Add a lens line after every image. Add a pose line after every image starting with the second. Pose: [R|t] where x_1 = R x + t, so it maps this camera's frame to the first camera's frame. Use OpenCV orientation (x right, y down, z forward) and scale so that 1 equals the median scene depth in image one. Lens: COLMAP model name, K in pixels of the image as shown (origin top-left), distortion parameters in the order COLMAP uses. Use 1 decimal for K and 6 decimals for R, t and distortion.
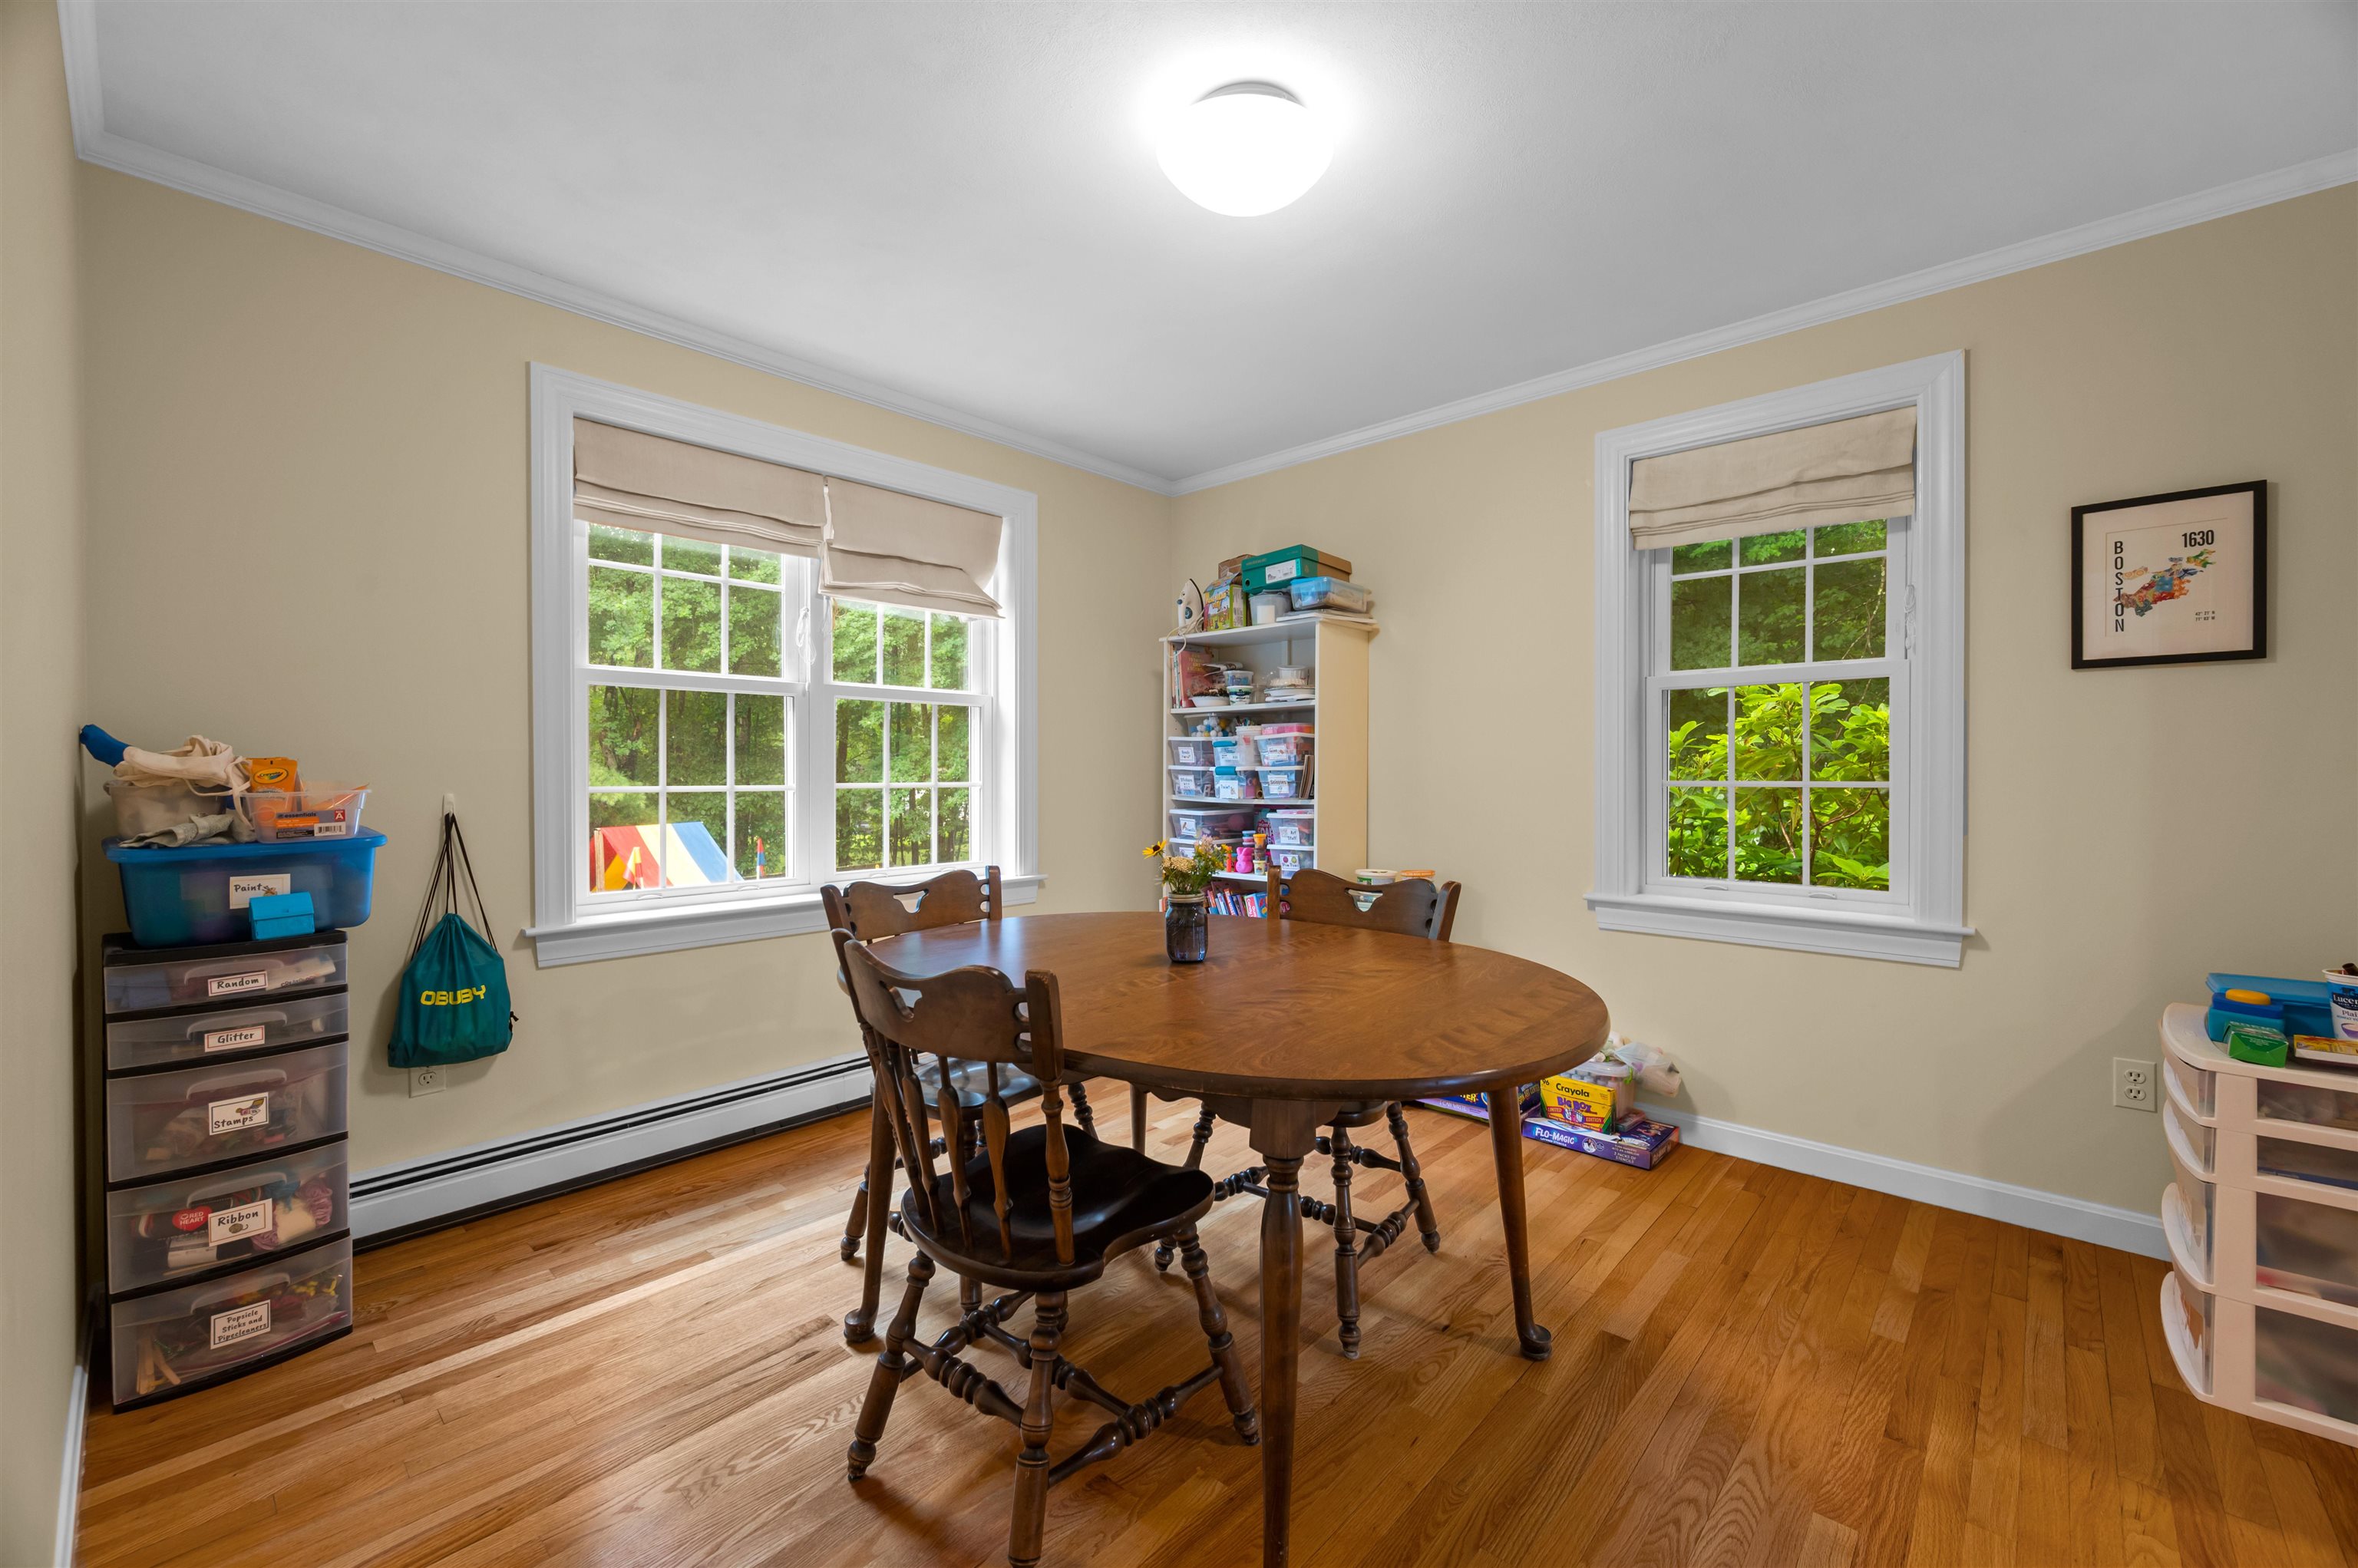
lens RADIAL K [[948.7, 0, 1181.3], [0, 948.7, 776.1], [0, 0, 1]] dist [-0.000122, -0.000202]
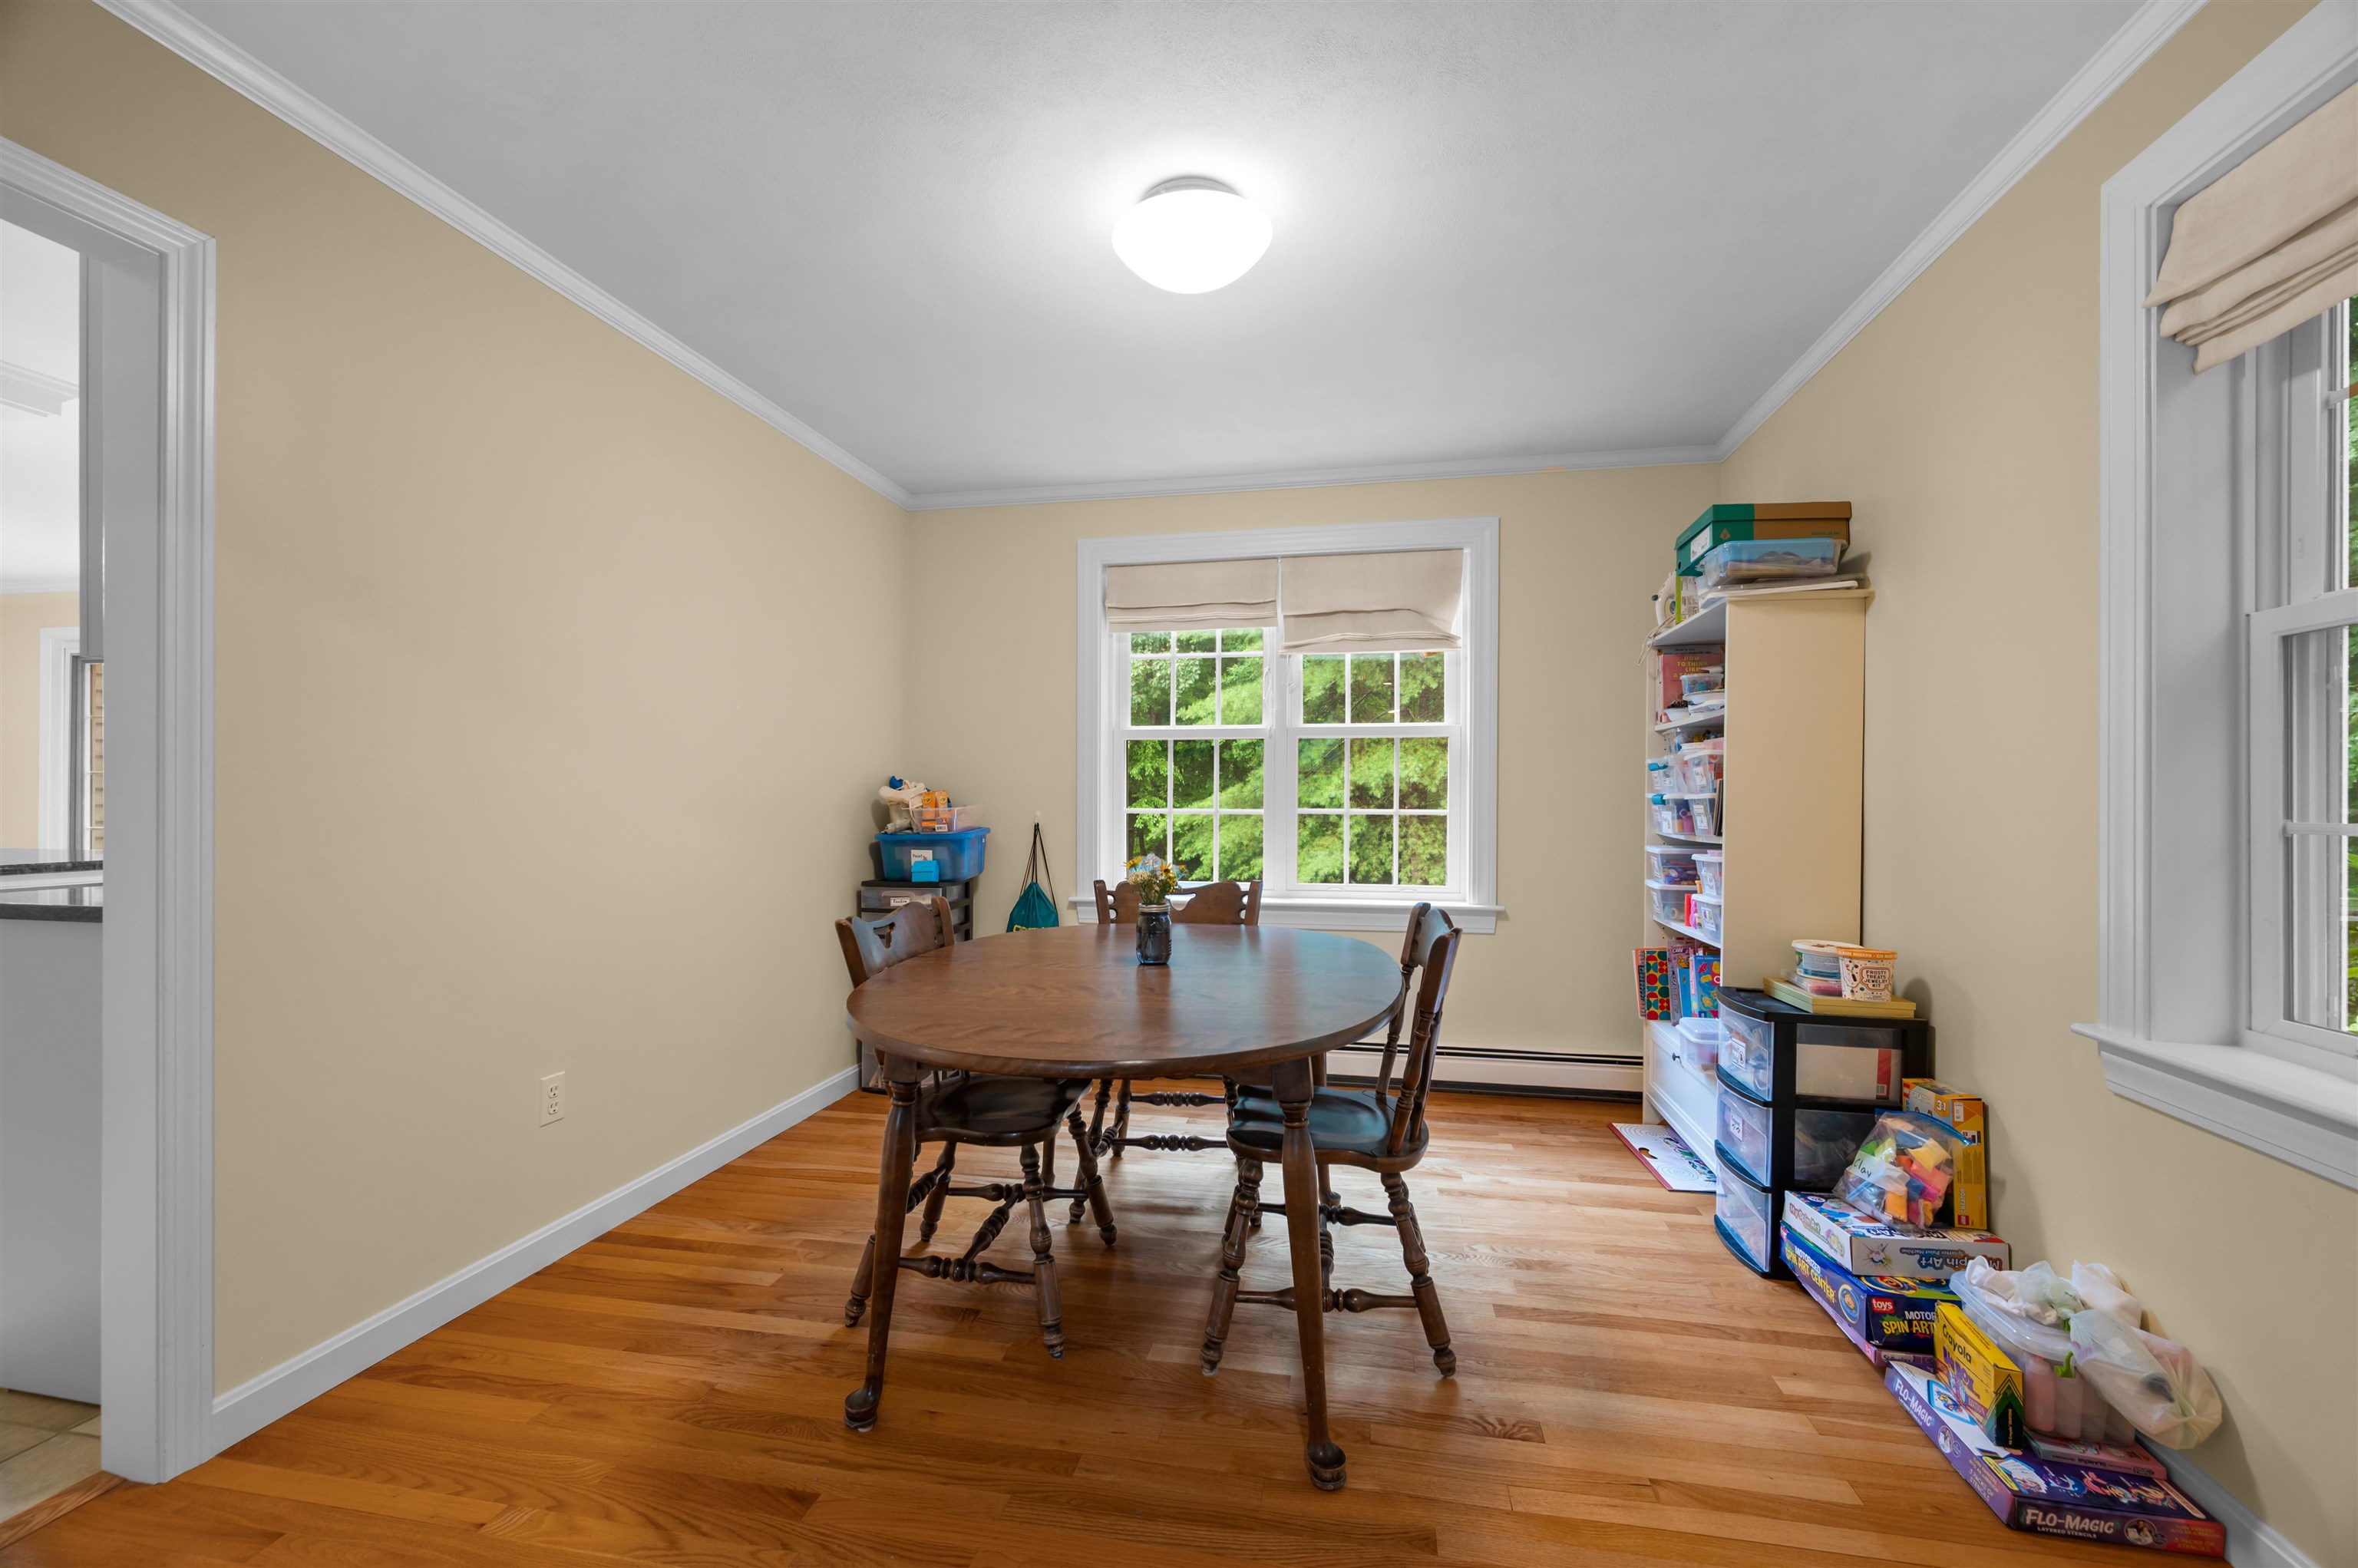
lens RADIAL K [[948.7, 0, 1188.2], [0, 948.7, 793.0], [0, 0, 1]] dist [-0.000122, -0.000202]
pose [[0.529670, -0.003623, -0.848196, 0.646947], [-0.008848, 0.999913, -0.009797, 0.000612], [0.848158, 0.012694, 0.529592, 0.275224]]
